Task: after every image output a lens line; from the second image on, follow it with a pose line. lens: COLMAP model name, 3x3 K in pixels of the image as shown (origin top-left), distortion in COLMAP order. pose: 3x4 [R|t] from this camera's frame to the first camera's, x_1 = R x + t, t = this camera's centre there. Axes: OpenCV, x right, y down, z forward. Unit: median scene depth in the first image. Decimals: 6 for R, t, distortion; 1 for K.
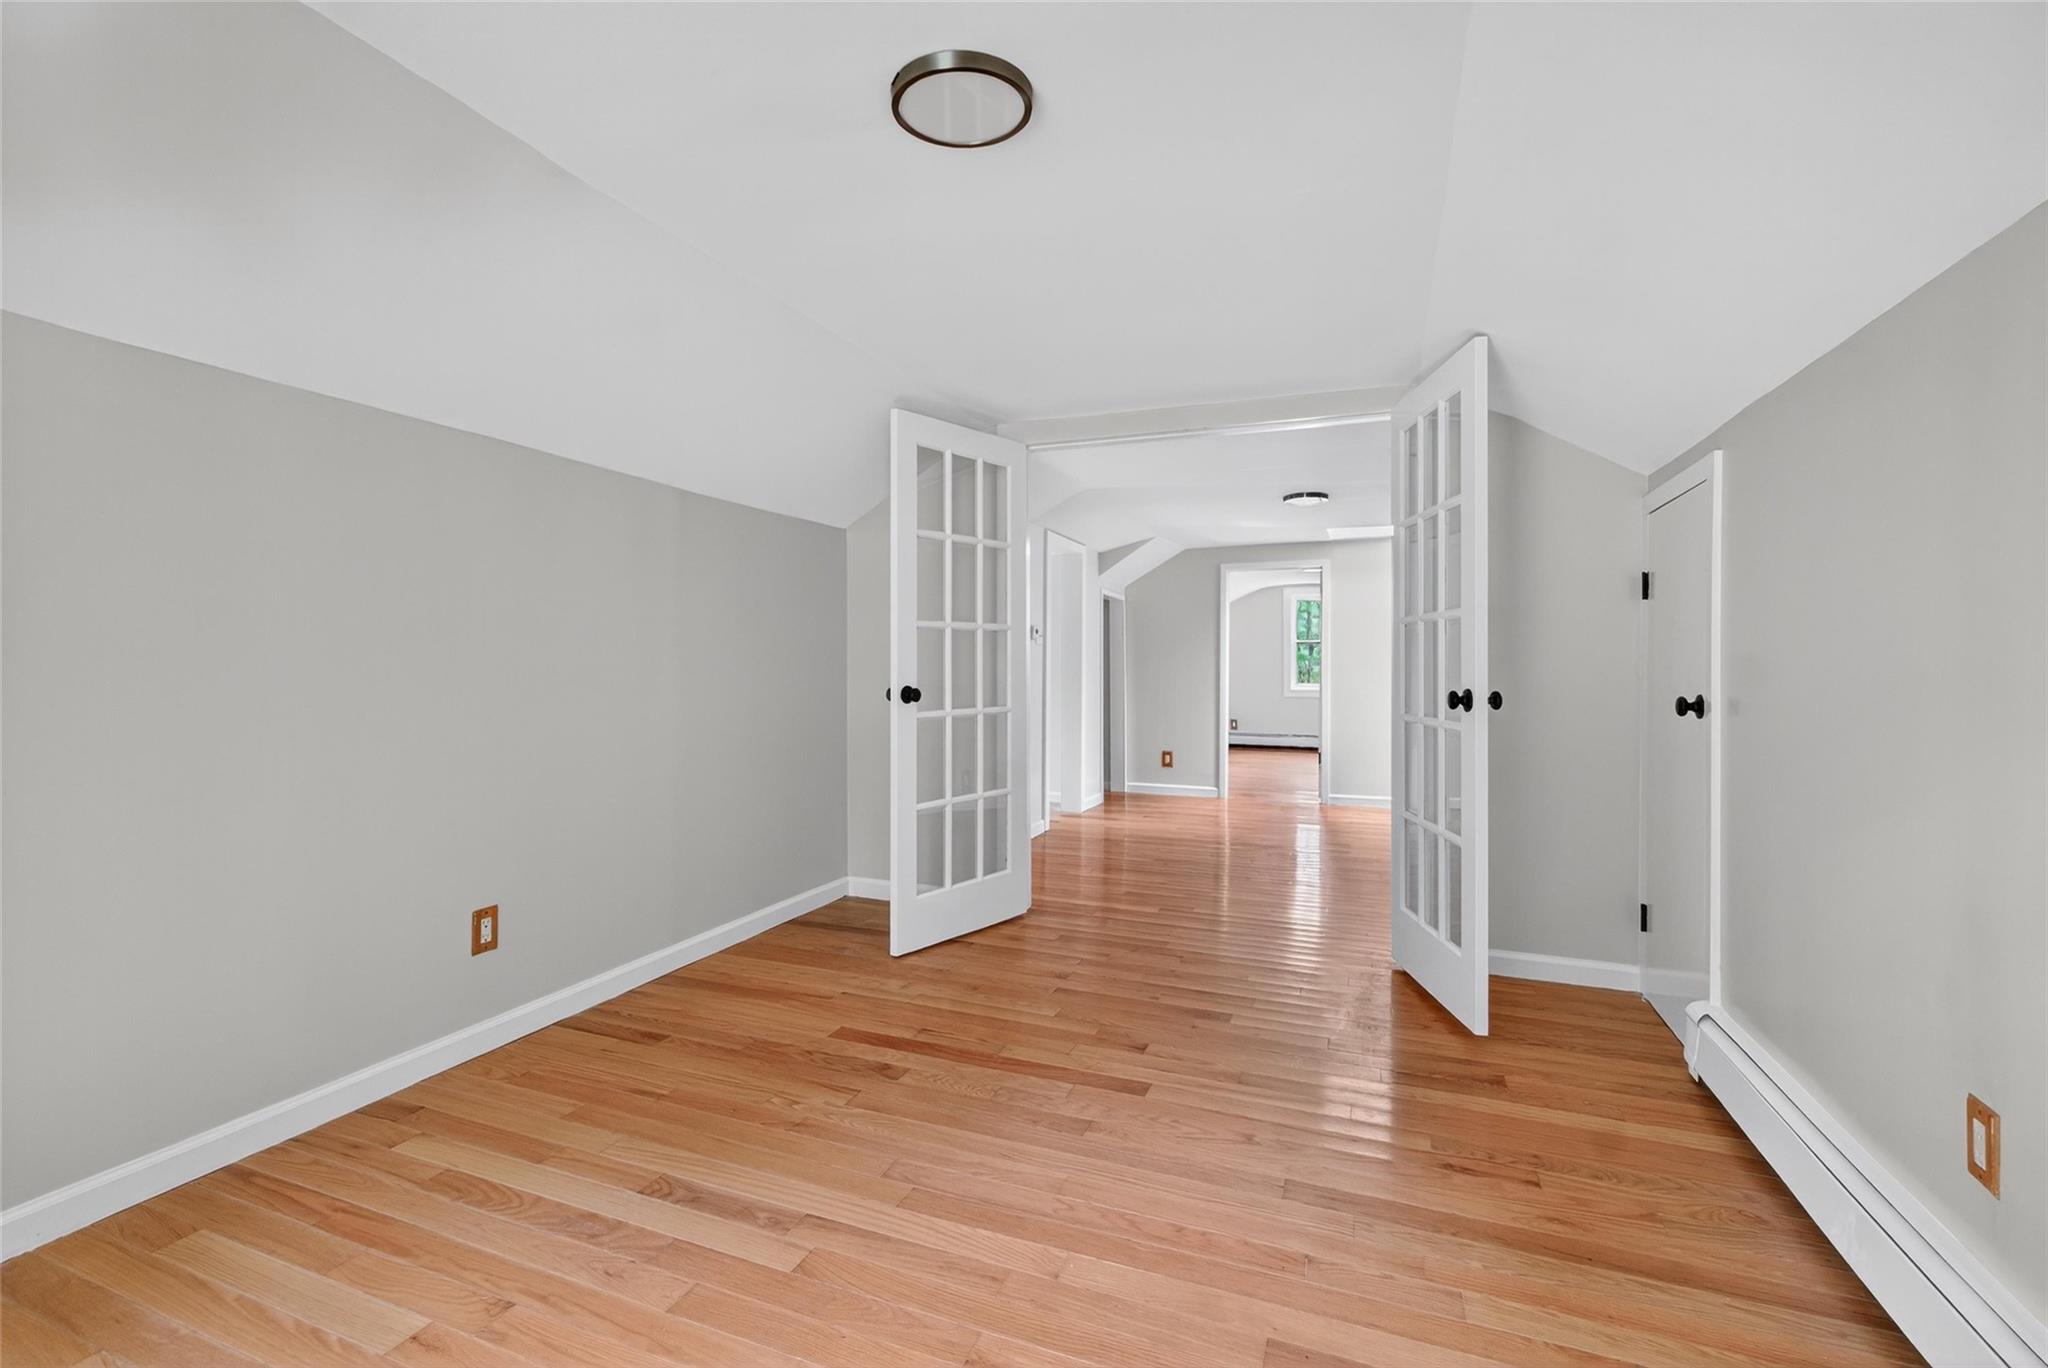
lens RADIAL K [[885.2, 0, 1018.9], [0, 885.2, 689.0], [0, 0, 1]] dist [-0.000977, 0.000135]
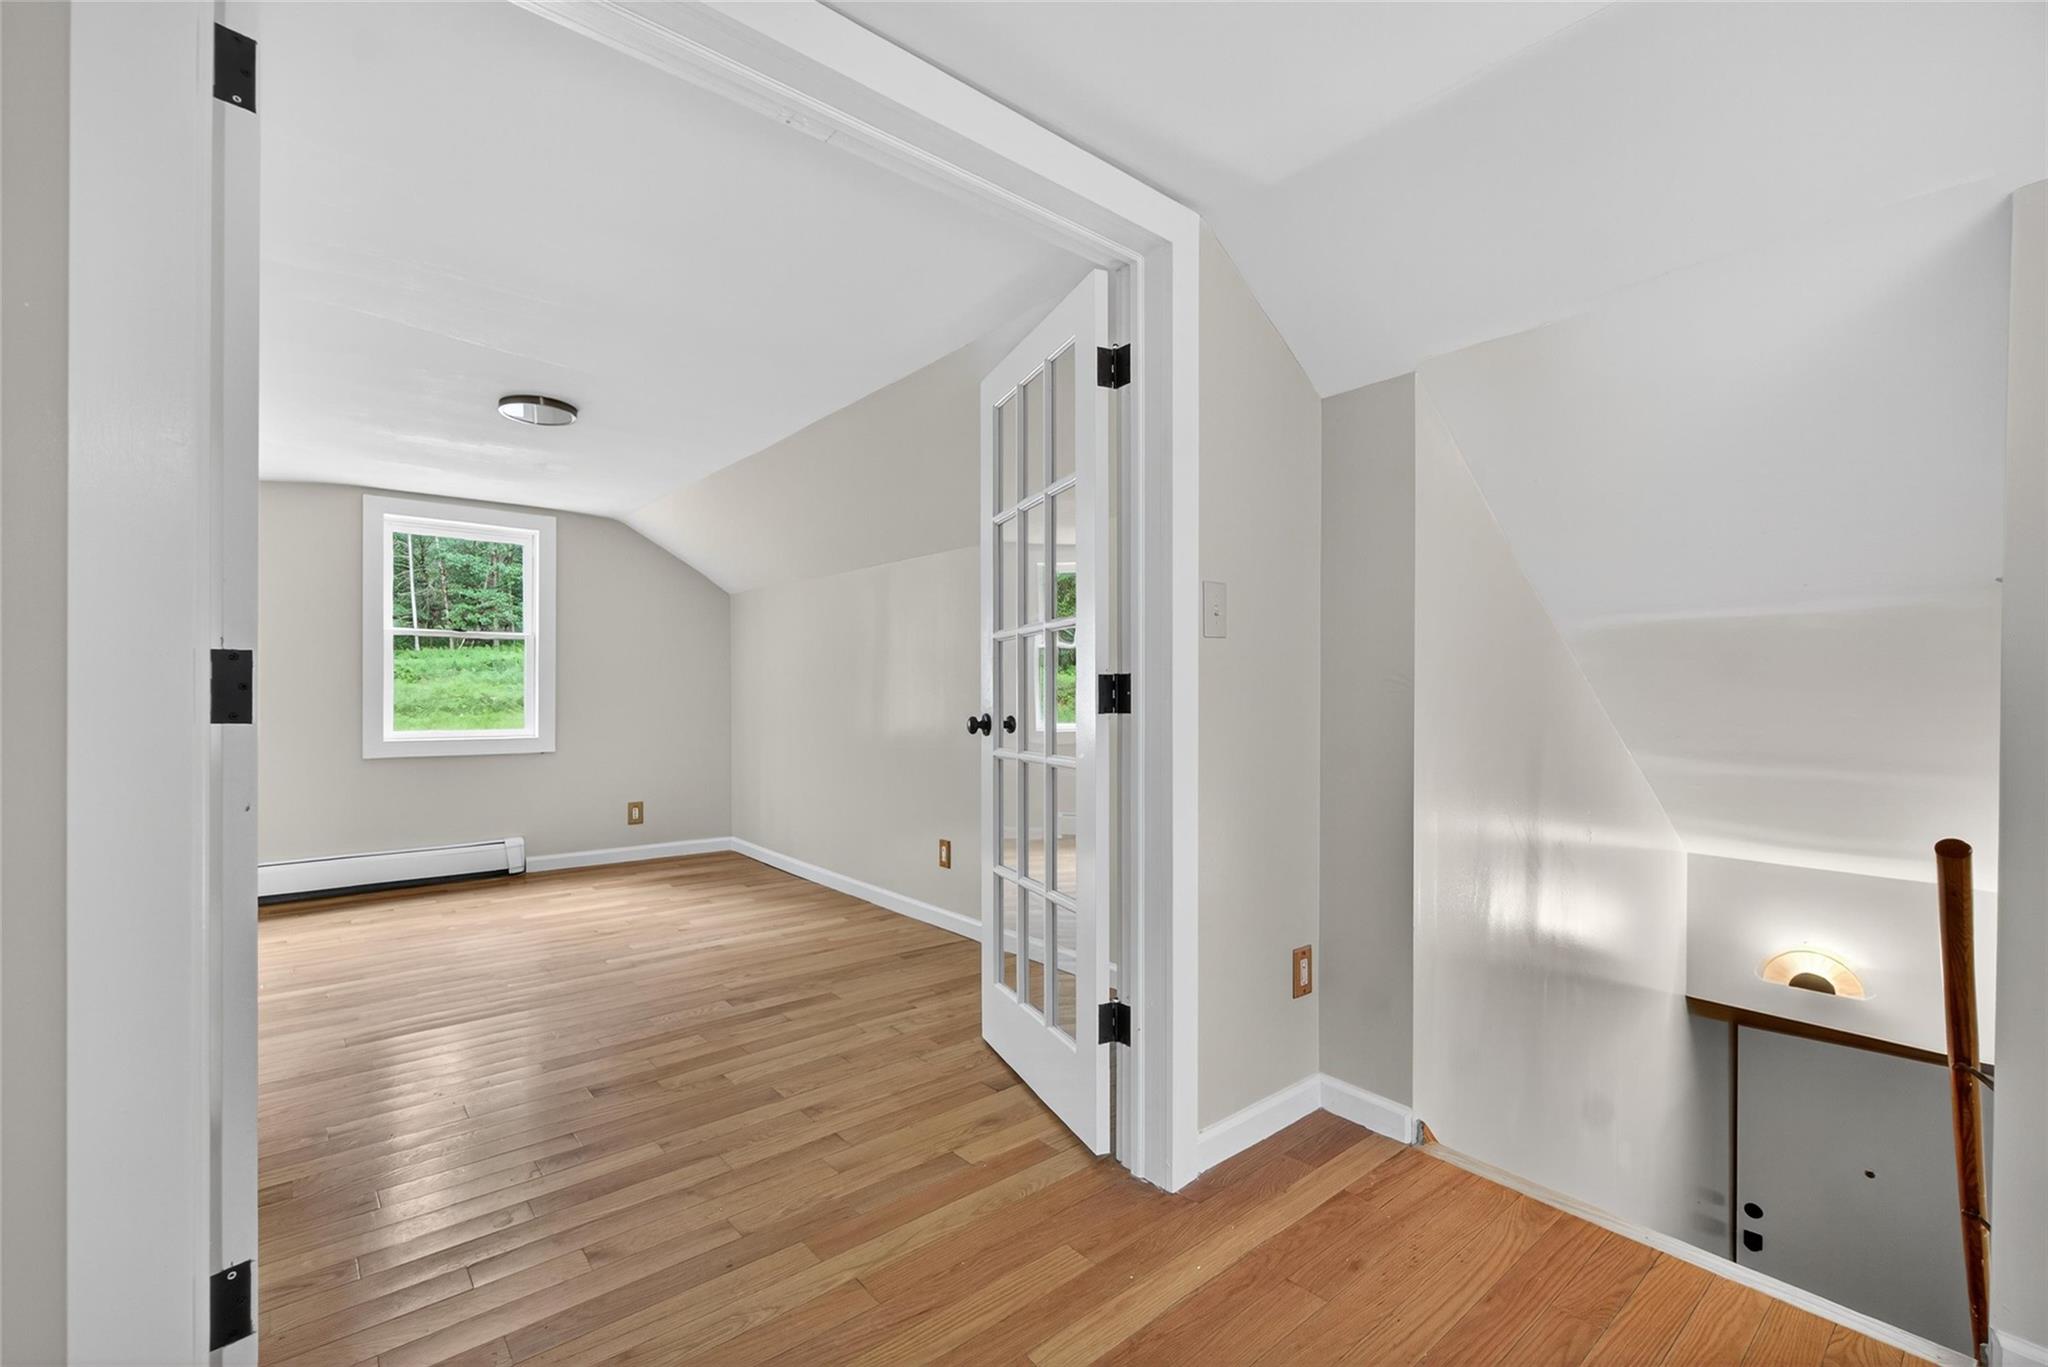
lens RADIAL K [[885.2, 0, 1018.9], [0, 885.2, 688.5], [0, 0, 1]] dist [-0.000977, 0.000135]
pose [[-0.471329, -0.002115, -0.881955, 0.823260], [-0.024181, 0.999652, 0.010526, -0.059883], [0.881626, 0.026288, -0.471216, 1.962127]]
